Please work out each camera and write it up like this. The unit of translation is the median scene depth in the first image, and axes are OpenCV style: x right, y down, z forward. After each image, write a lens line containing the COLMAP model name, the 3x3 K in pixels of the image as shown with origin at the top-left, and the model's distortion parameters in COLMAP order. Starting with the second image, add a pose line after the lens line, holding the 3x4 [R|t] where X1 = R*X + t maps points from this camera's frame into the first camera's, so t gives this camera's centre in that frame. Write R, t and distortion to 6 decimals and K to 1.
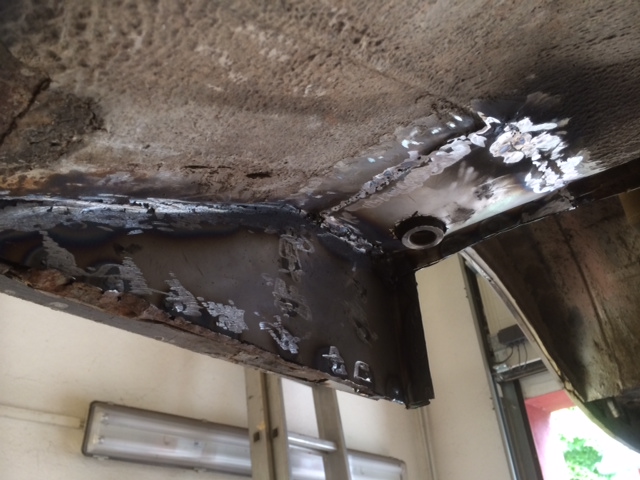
lens RADIAL K [[545.8, 0, 320.0], [0, 545.8, 240.0], [0, 0, 1]] dist [0.027949, -0.011144]
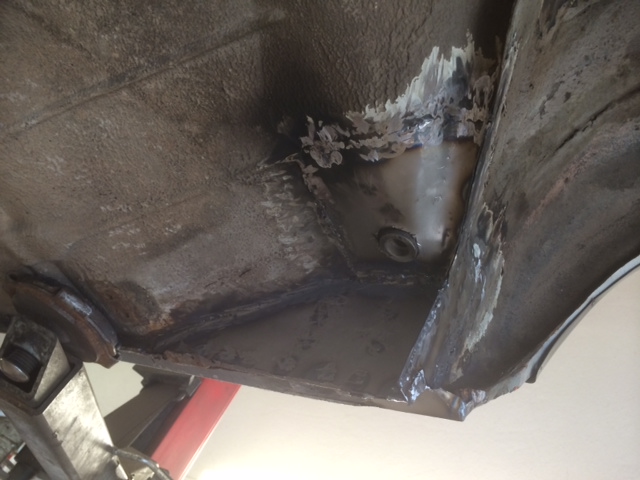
lens RADIAL K [[545.8, 0, 320.0], [0, 545.8, 240.0], [0, 0, 1]] dist [0.027949, -0.011144]
pose [[0.242817, -0.535302, -0.809006, 1.263624], [0.101278, 0.843397, -0.527660, 0.659739], [0.964771, 0.046190, 0.259006, 0.674412]]
